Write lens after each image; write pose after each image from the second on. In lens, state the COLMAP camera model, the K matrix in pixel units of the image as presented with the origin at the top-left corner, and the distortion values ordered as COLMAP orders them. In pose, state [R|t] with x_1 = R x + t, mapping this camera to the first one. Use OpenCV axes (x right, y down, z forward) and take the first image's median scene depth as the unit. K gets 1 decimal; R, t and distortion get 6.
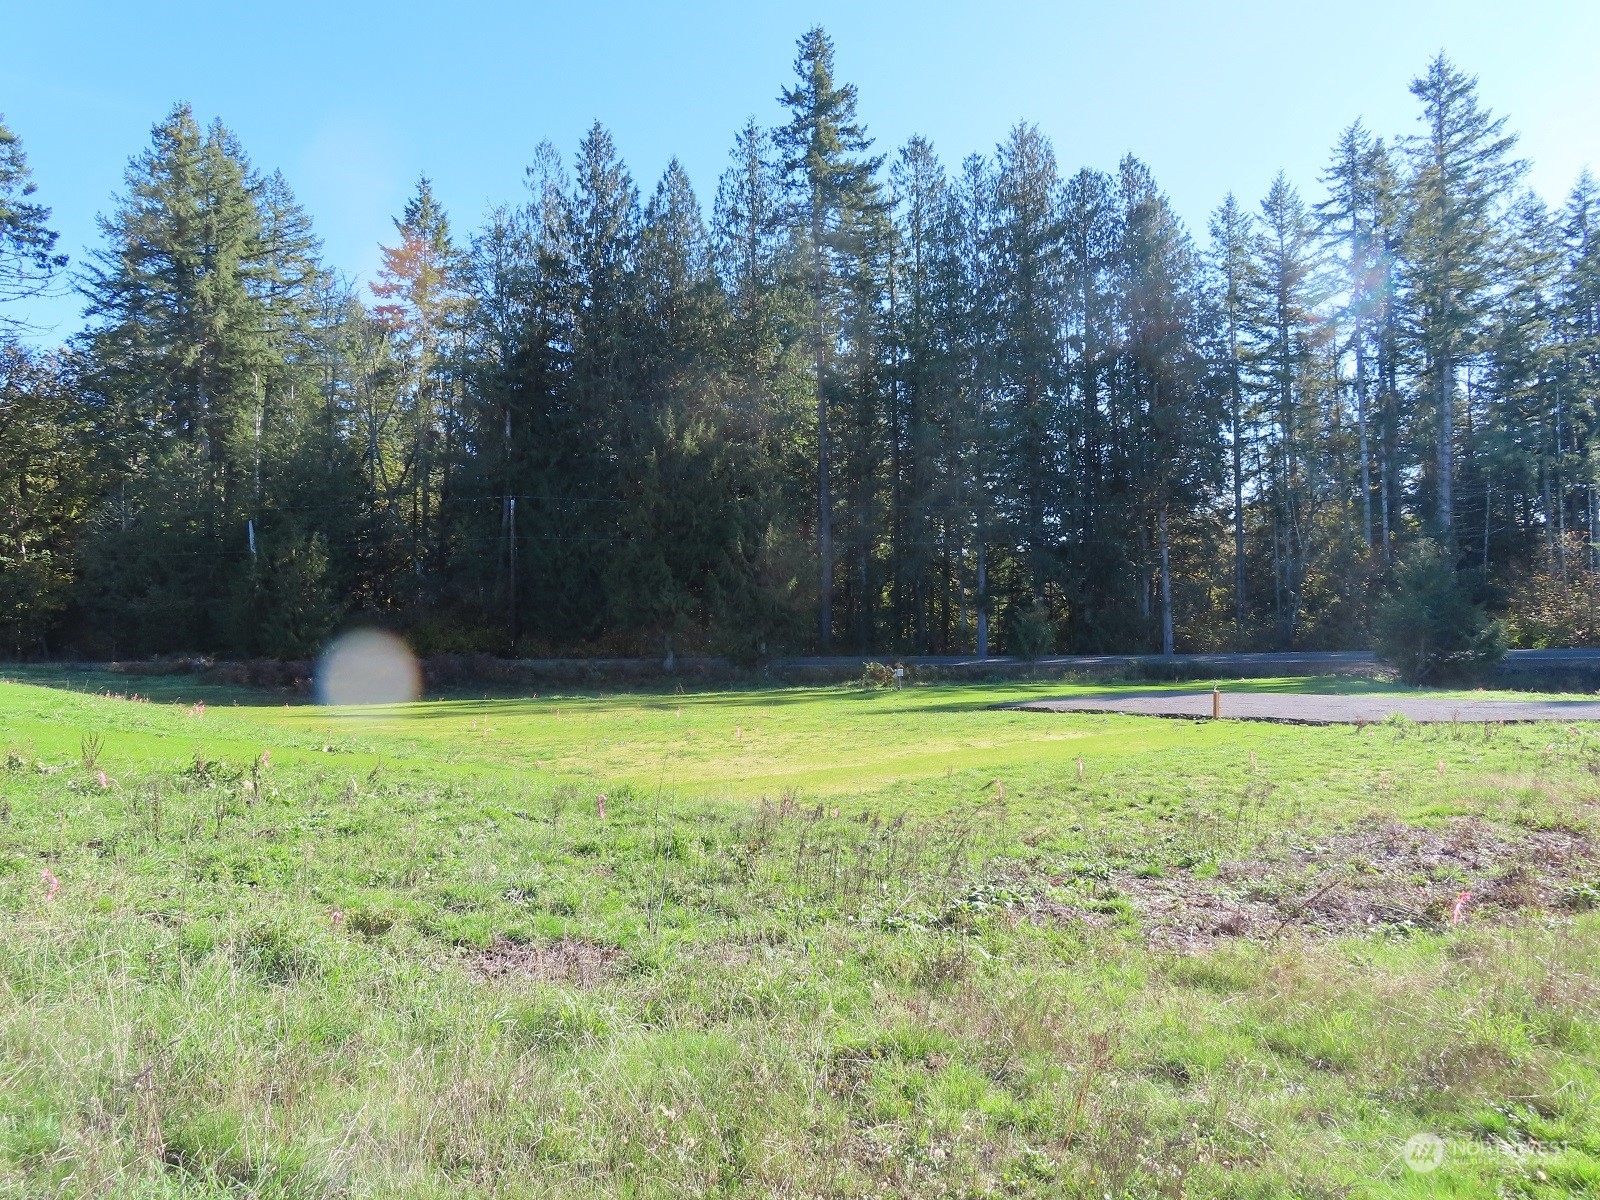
lens RADIAL K [[1140.8, 0, 797.8], [0, 1140.8, 597.1], [0, 0, 1]] dist [-0.012855, 0.007666]
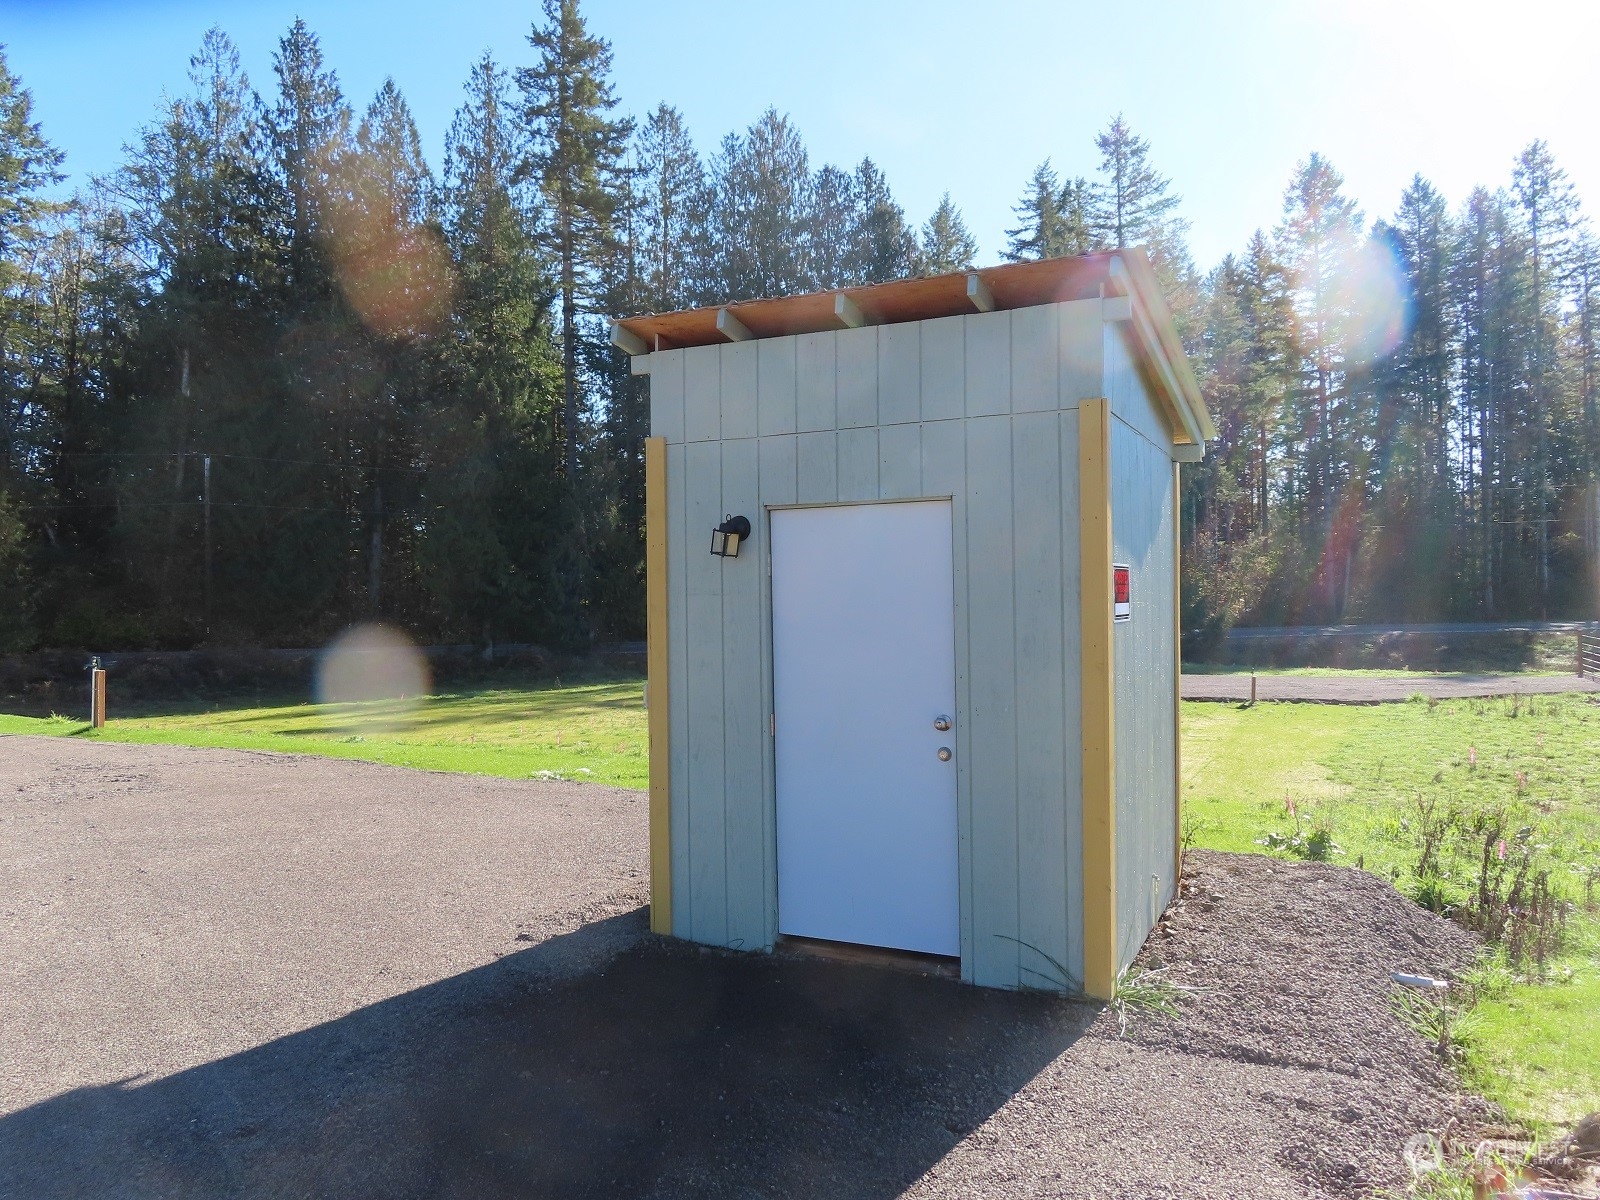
lens RADIAL K [[1140.8, 0, 791.7], [0, 1140.8, 596.9], [0, 0, 1]] dist [-0.012855, 0.007666]
pose [[0.912287, 0.004390, 0.409527, -0.187471], [-0.012488, 0.999776, 0.017103, -0.003237], [-0.409360, -0.020717, 0.912138, 0.061032]]
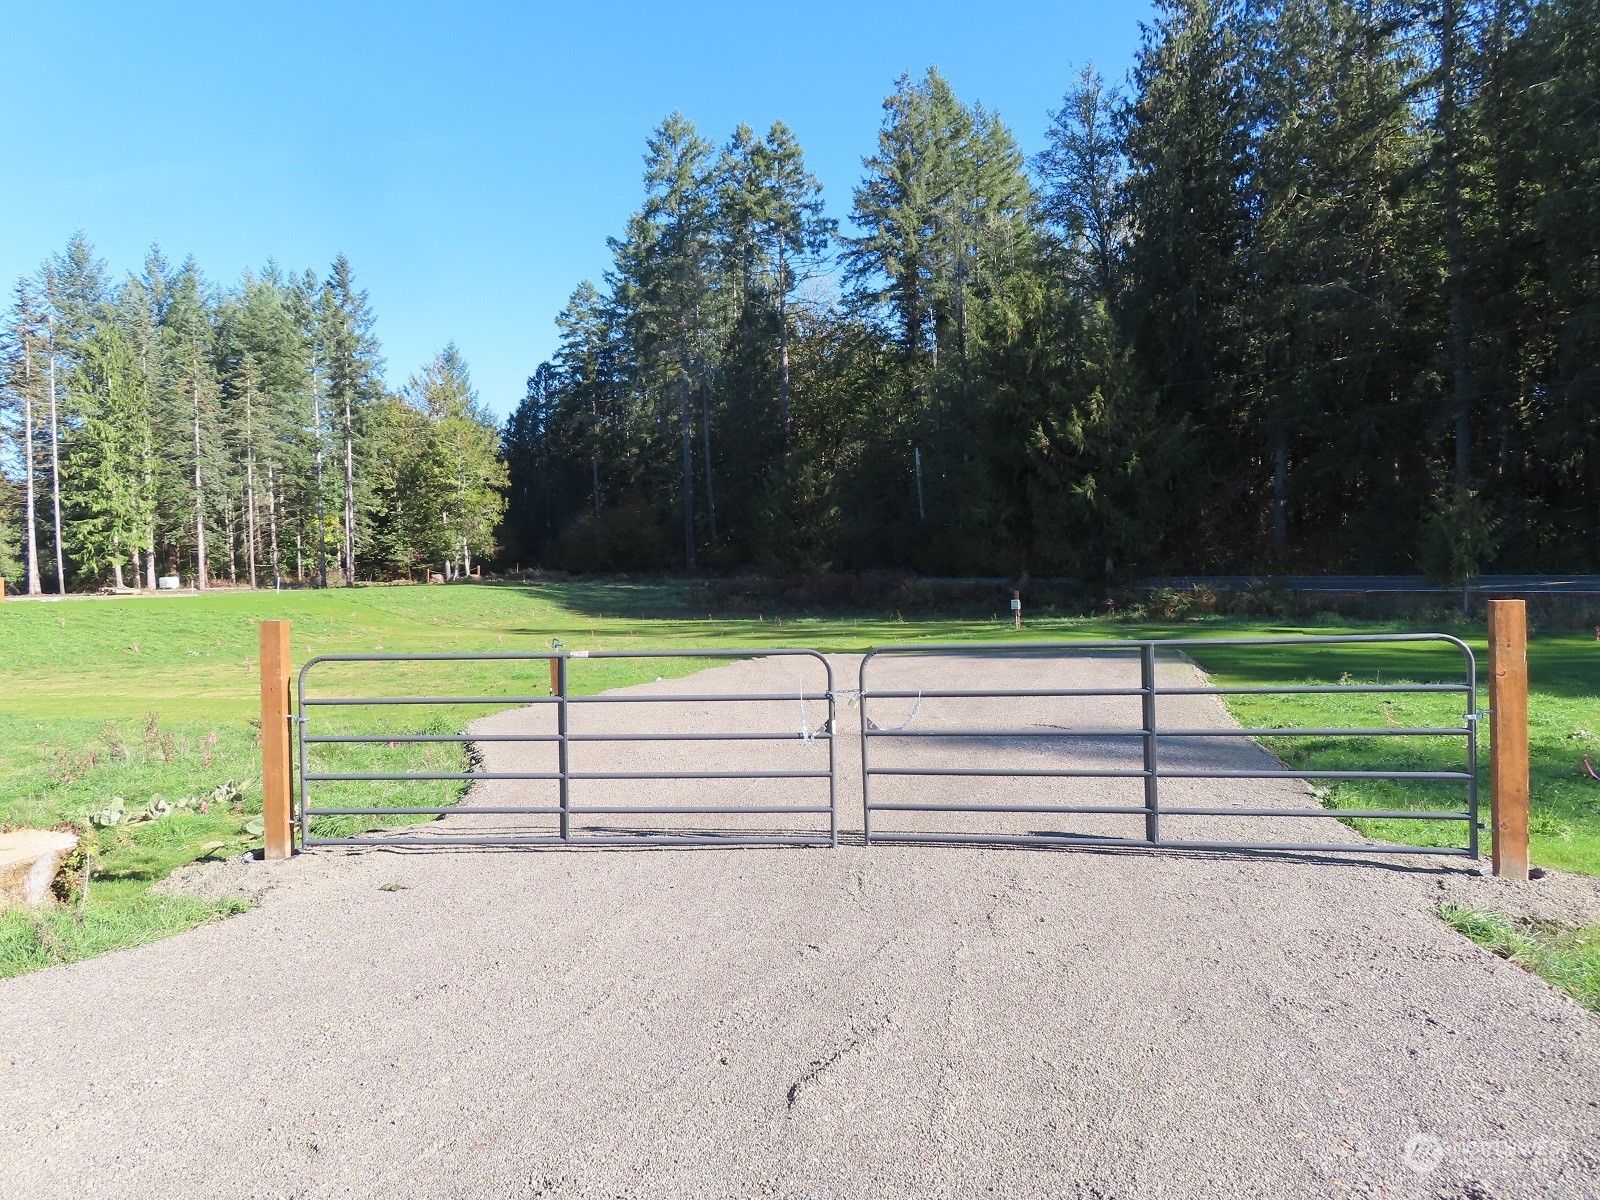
lens RADIAL K [[1140.8, 0, 801.4], [0, 1140.8, 603.3], [0, 0, 1]] dist [-0.012855, 0.007666]
pose [[0.557078, 0.024239, -0.830106, 0.352435], [0.046699, 0.997078, 0.060454, 0.009837], [0.829146, -0.072443, 0.554318, 0.285896]]
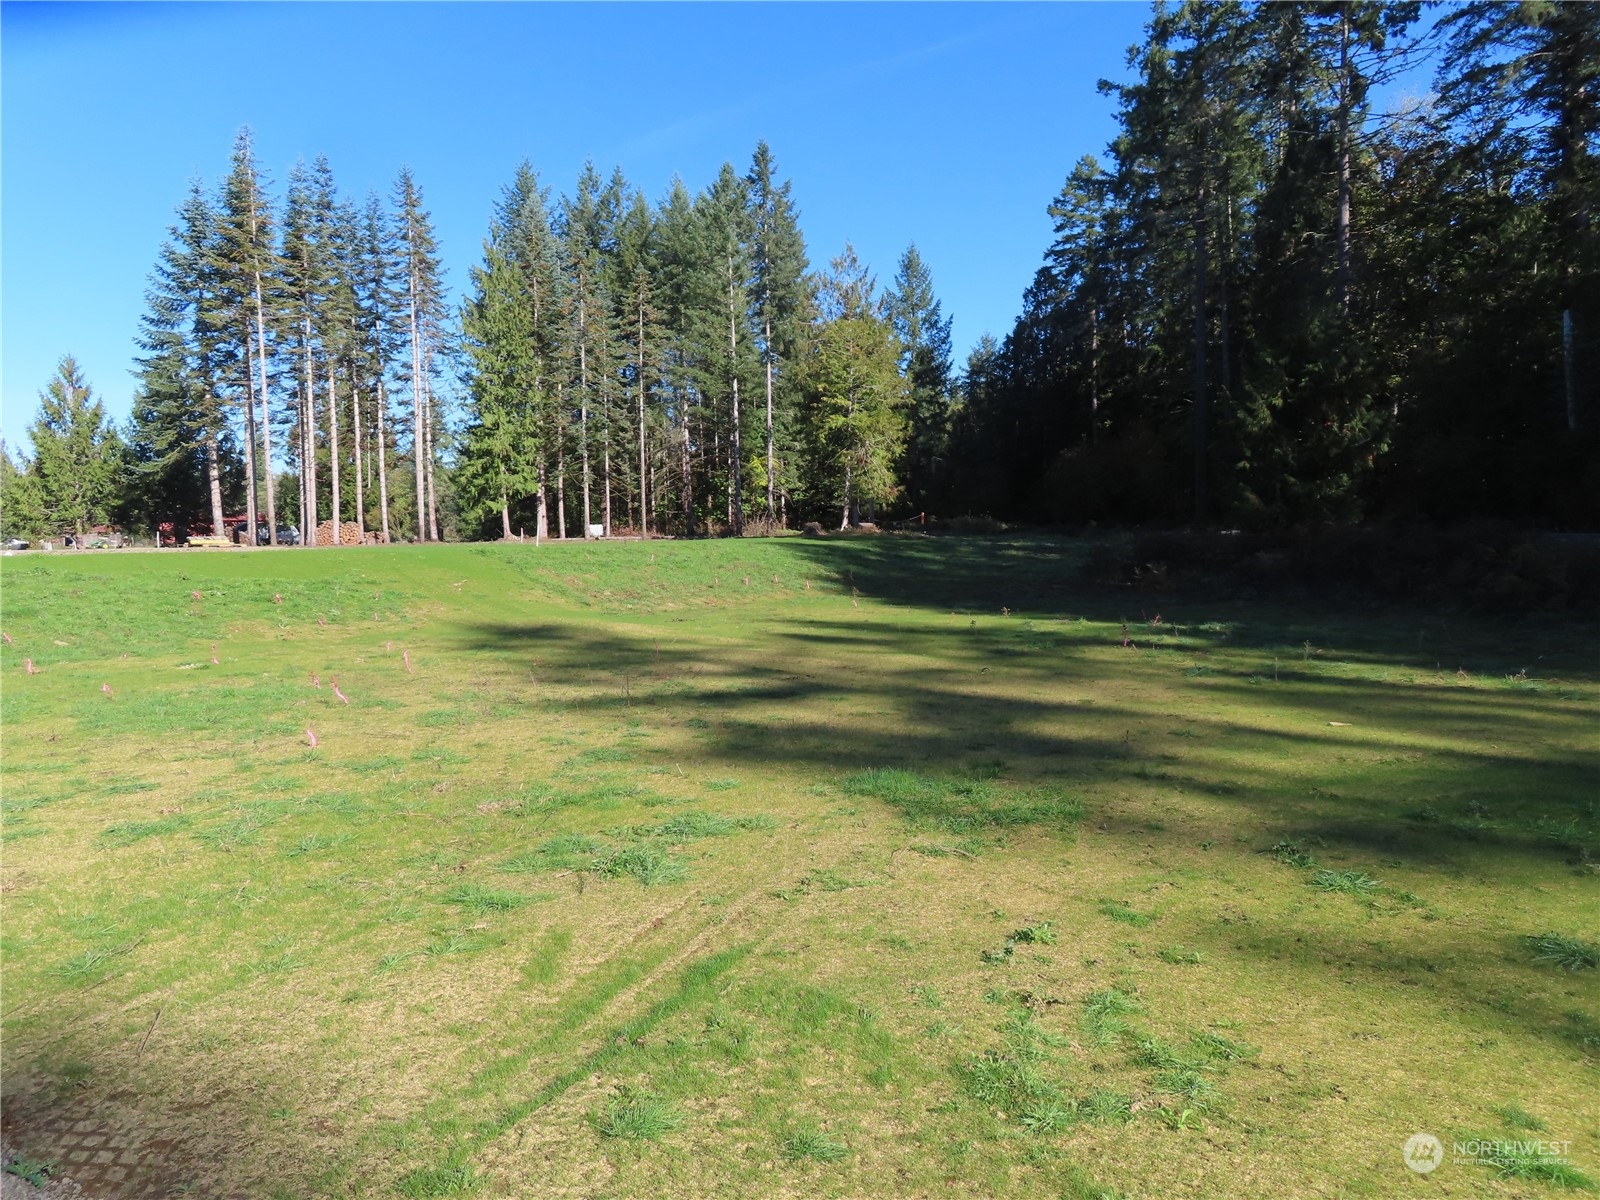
lens RADIAL K [[1140.8, 0, 802.4], [0, 1140.8, 607.3], [0, 0, 1]] dist [-0.012855, 0.007666]
pose [[0.095445, 0.076742, -0.992472, 0.119149], [0.052798, 0.995230, 0.082033, 0.023049], [0.994033, -0.060230, 0.090938, 0.490419]]
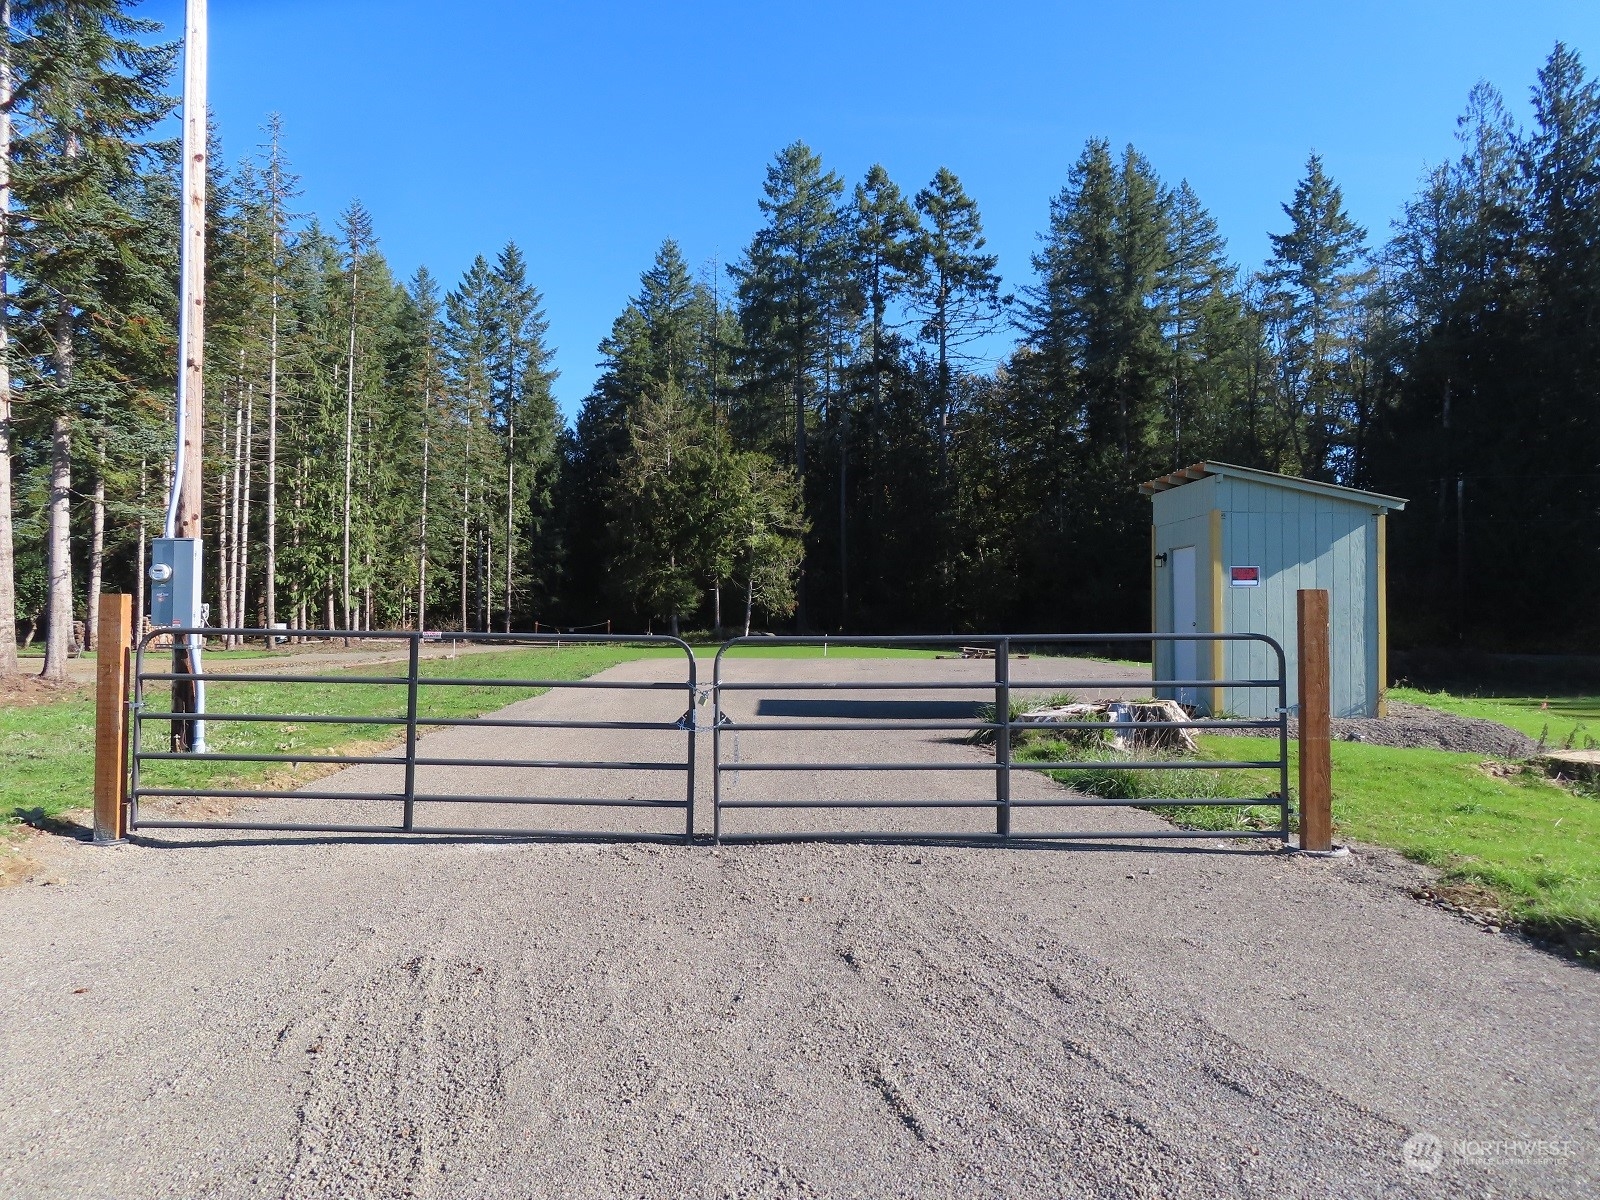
lens RADIAL K [[1140.8, 0, 797.1], [0, 1140.8, 607.8], [0, 0, 1]] dist [-0.012855, 0.007666]
pose [[0.787271, 0.004454, -0.616591, -0.097474], [0.007519, 0.999830, 0.016822, -0.001455], [0.616561, -0.017880, 0.787104, -0.059810]]
